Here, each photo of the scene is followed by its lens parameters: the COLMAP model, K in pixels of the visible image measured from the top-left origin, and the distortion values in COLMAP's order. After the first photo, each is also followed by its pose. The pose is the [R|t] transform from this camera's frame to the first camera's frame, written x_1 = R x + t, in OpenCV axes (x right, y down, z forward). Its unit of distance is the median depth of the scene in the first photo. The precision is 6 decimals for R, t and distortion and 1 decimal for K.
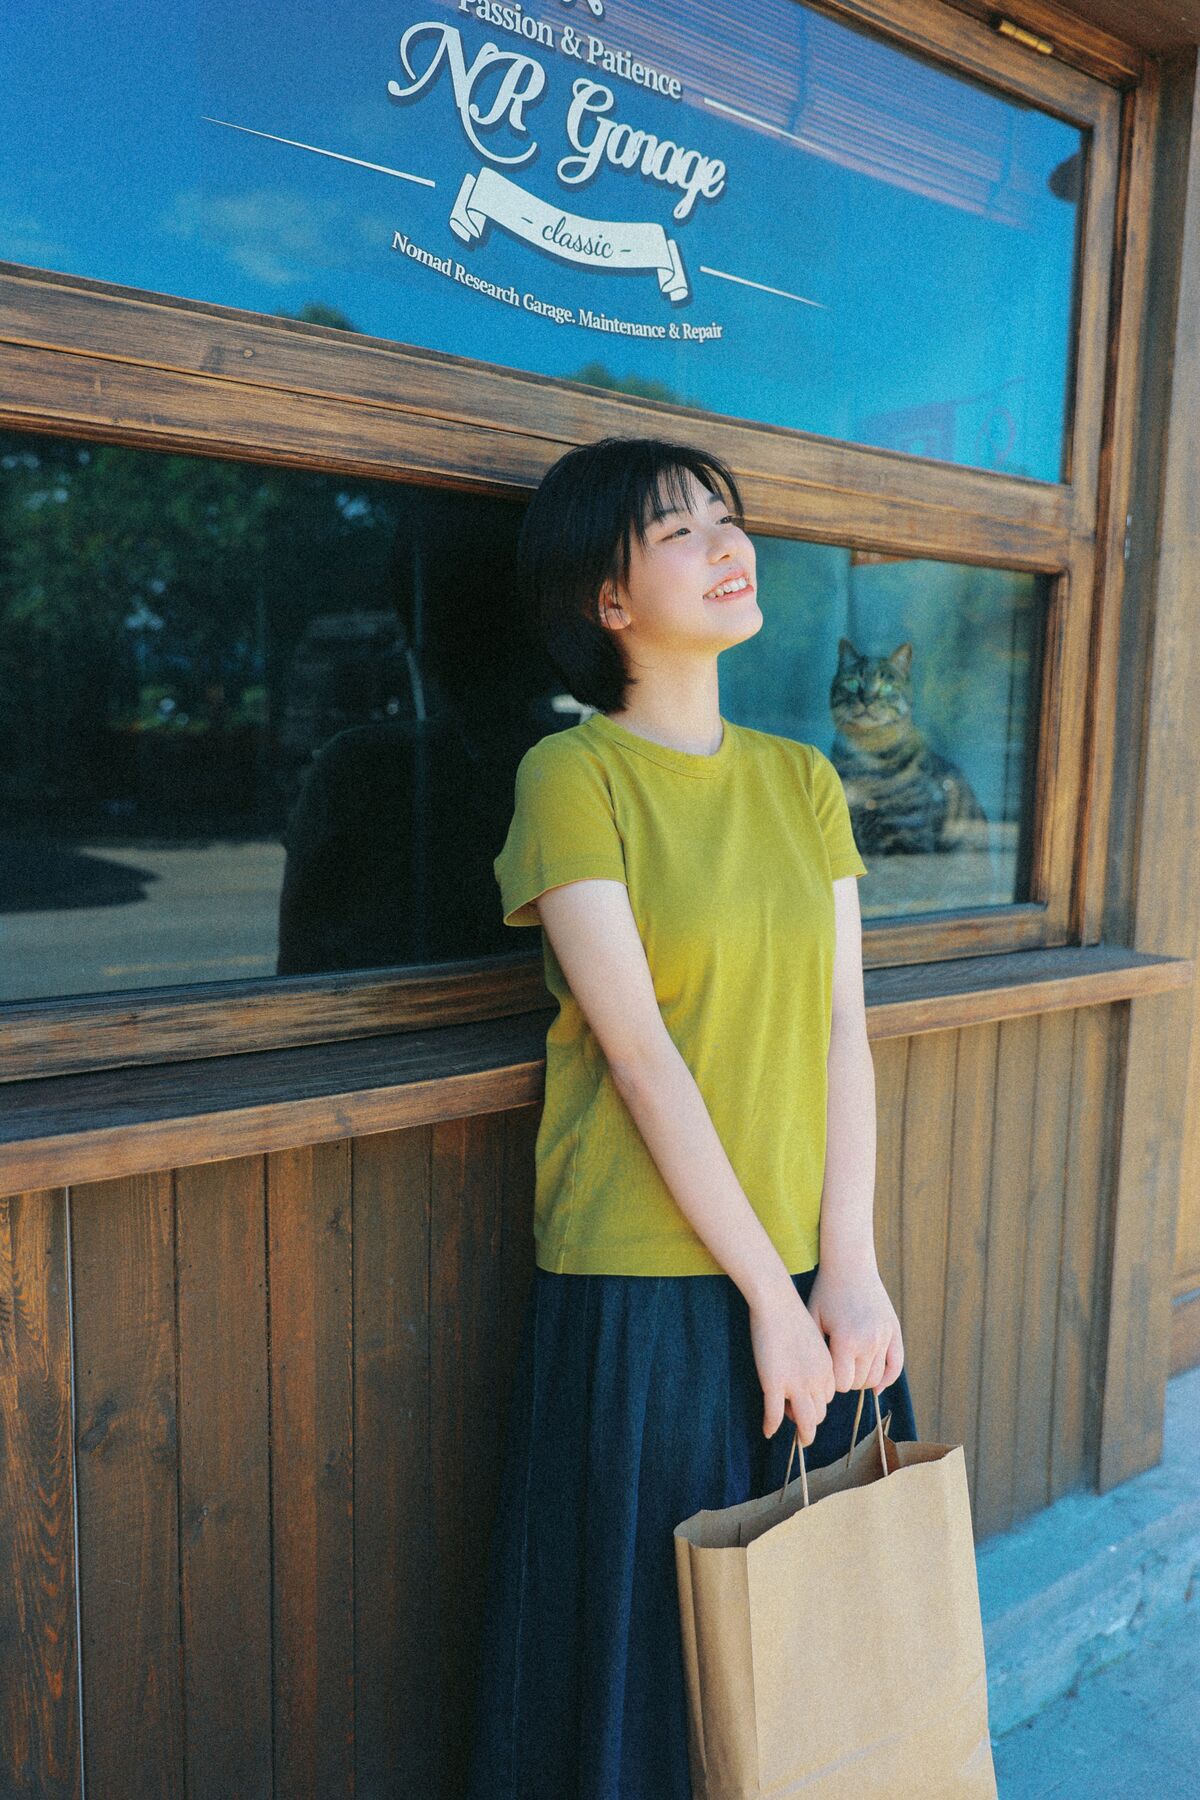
lens RADIAL K [[1503.8, 0, 562.0], [0, 1503.8, 886.3], [0, 0, 1]] dist [0.010324, -0.023595]
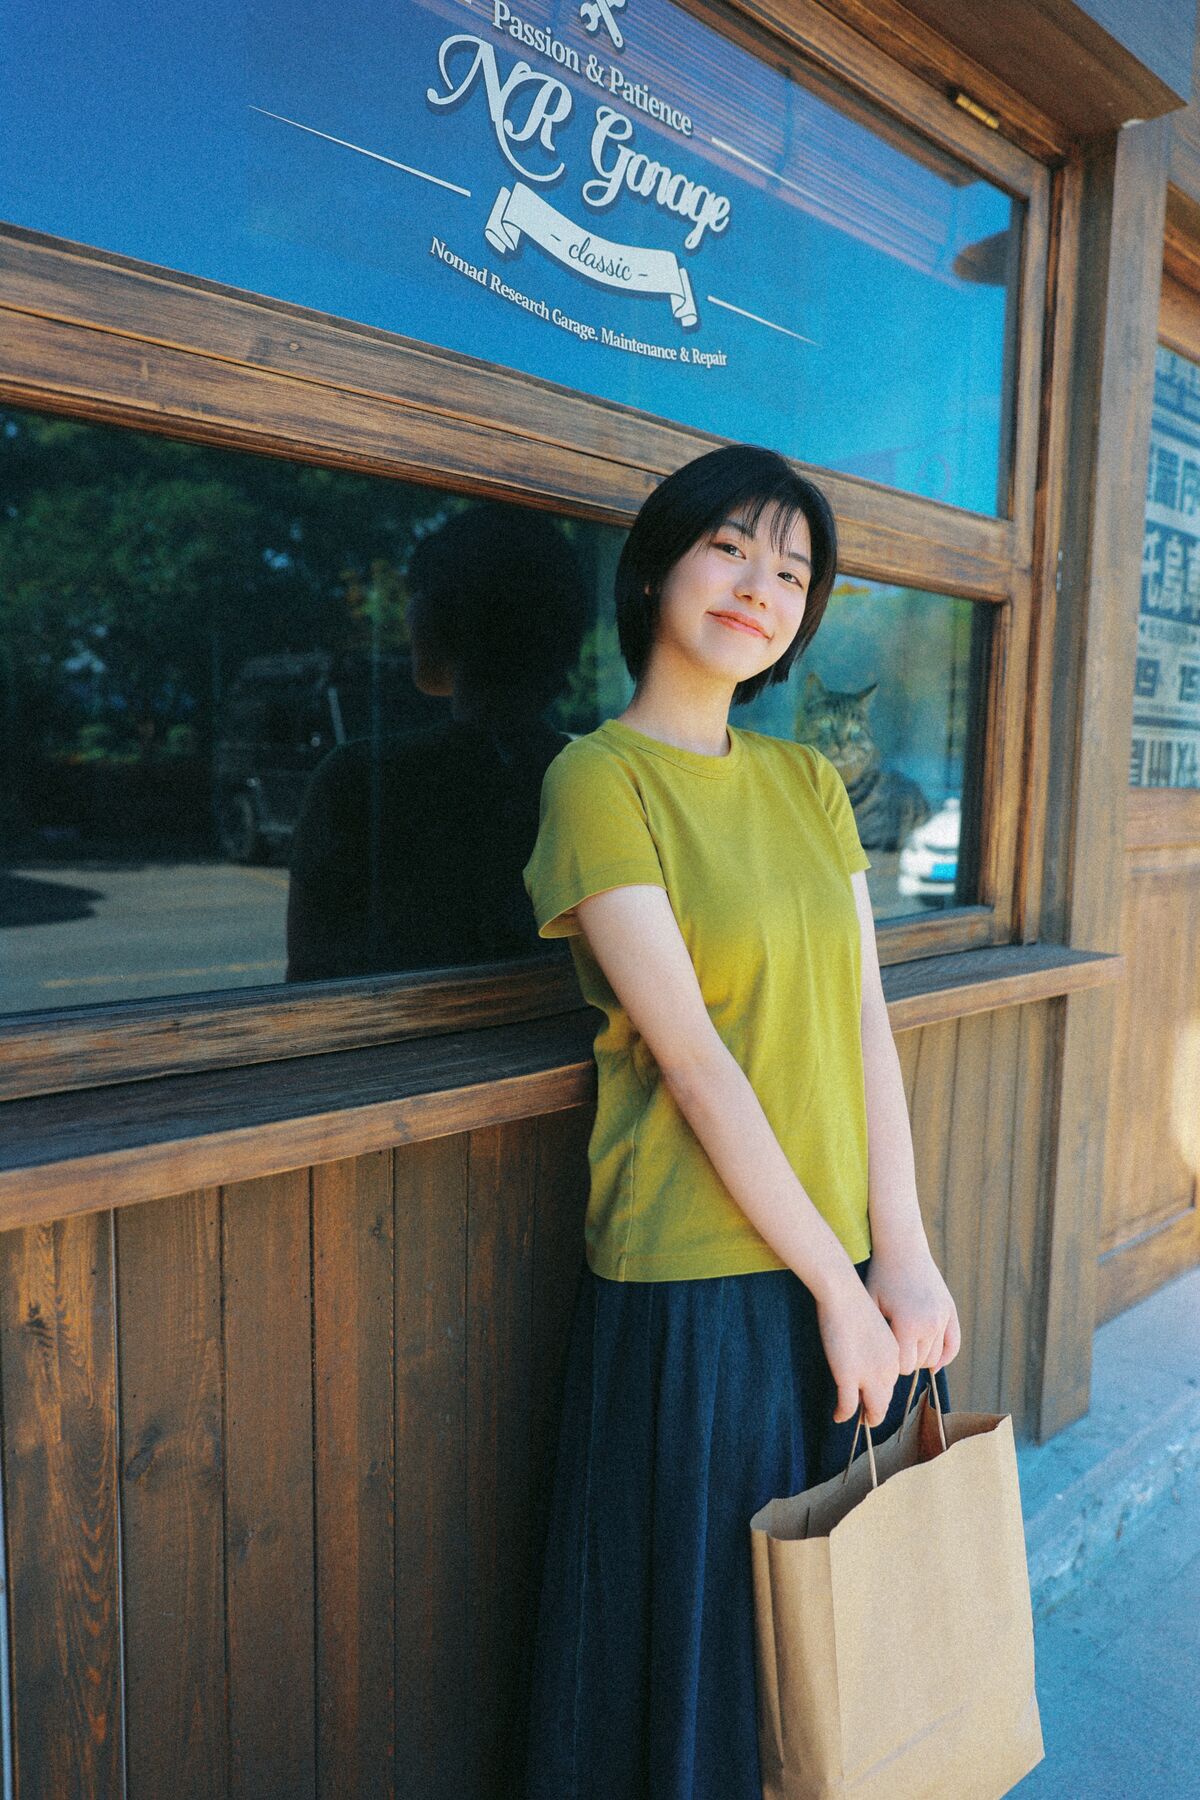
lens RADIAL K [[1351.2, 0, 611.8], [0, 1351.2, 873.8], [0, 0, 1]] dist [-0.021446, 0.012468]
pose [[0.994679, -0.007223, 0.102770, -0.076909], [0.009397, 0.999742, -0.020685, 0.009057], [-0.102594, 0.021540, 0.994490, 0.088936]]
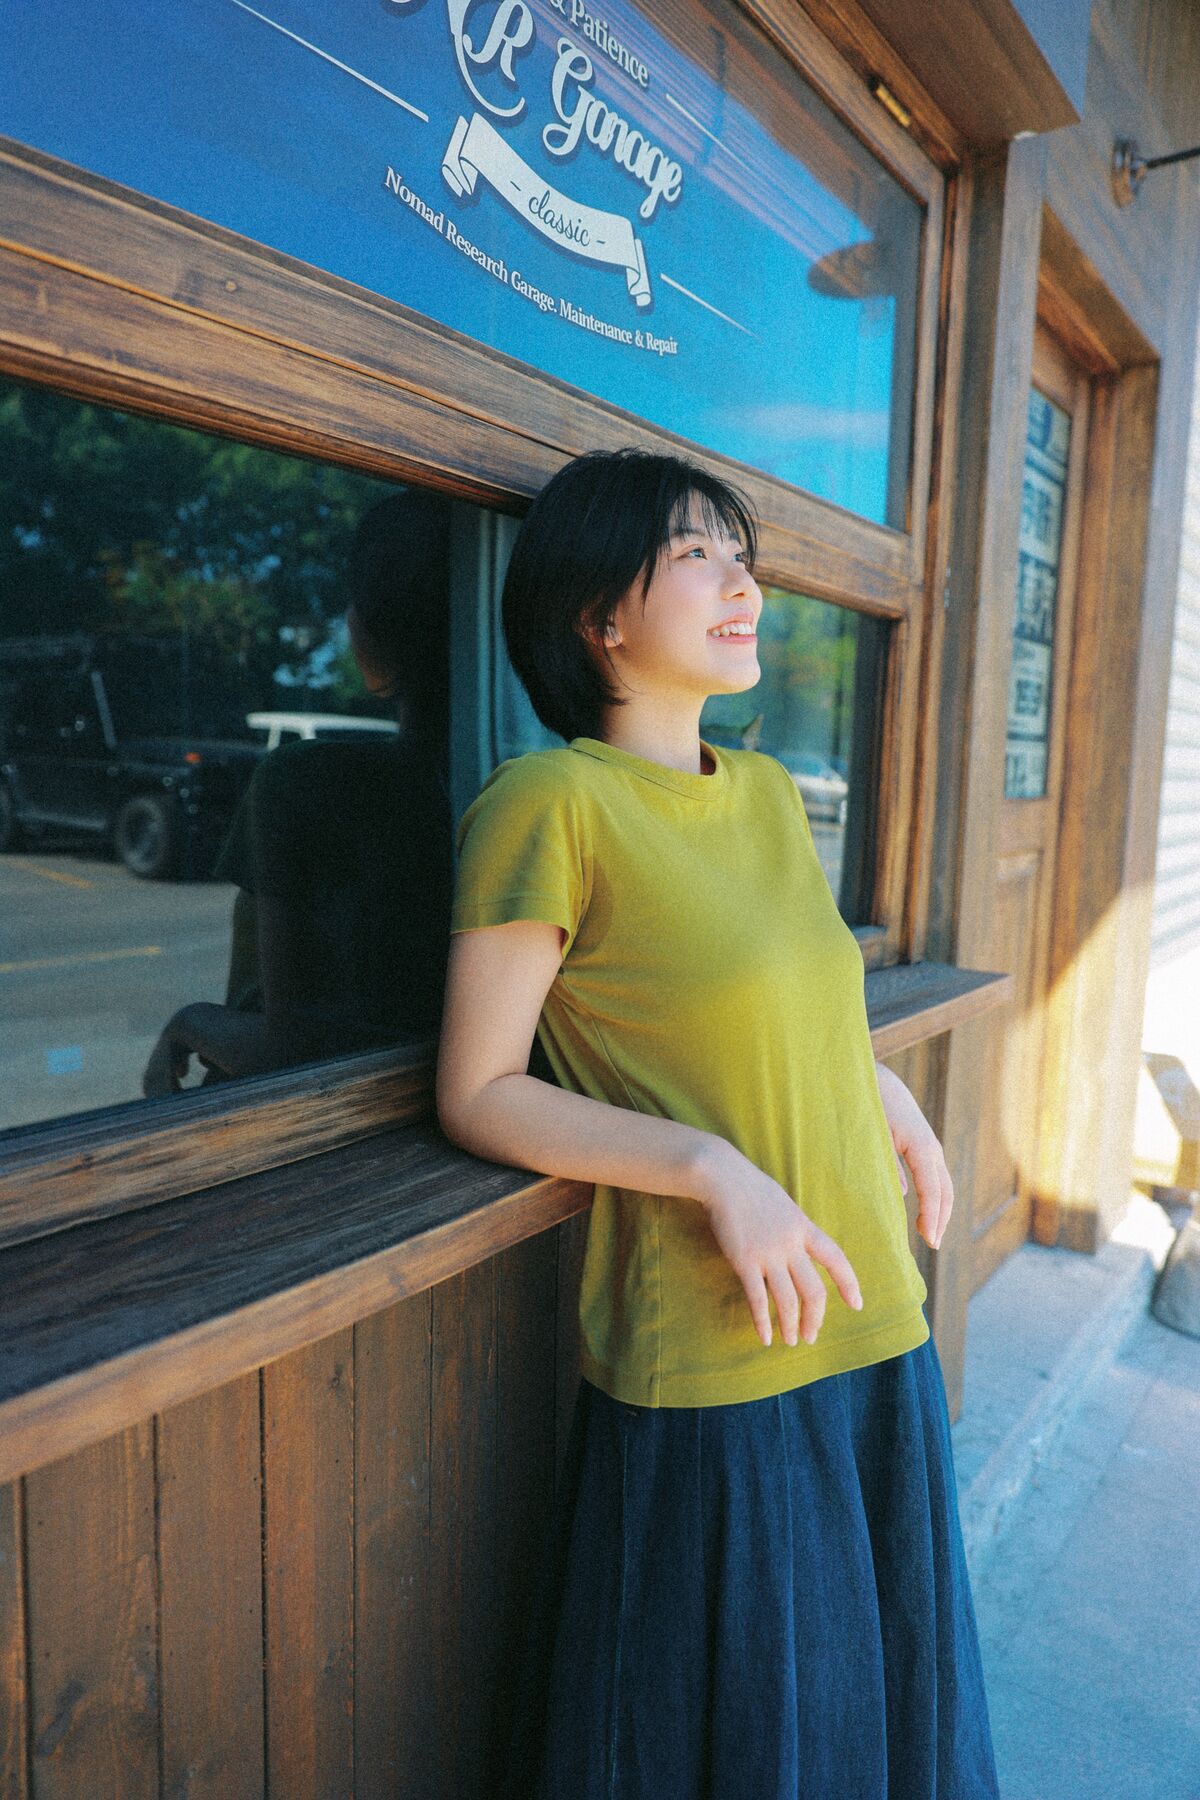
lens RADIAL K [[1296.9, 0, 644.2], [0, 1296.9, 883.0], [0, 0, 1]] dist [-0.017608, 0.006781]
pose [[0.955858, -0.020658, 0.293101, -0.167648], [0.021021, 0.999777, 0.001912, -0.036994], [-0.293075, 0.004333, 0.956080, 0.250009]]
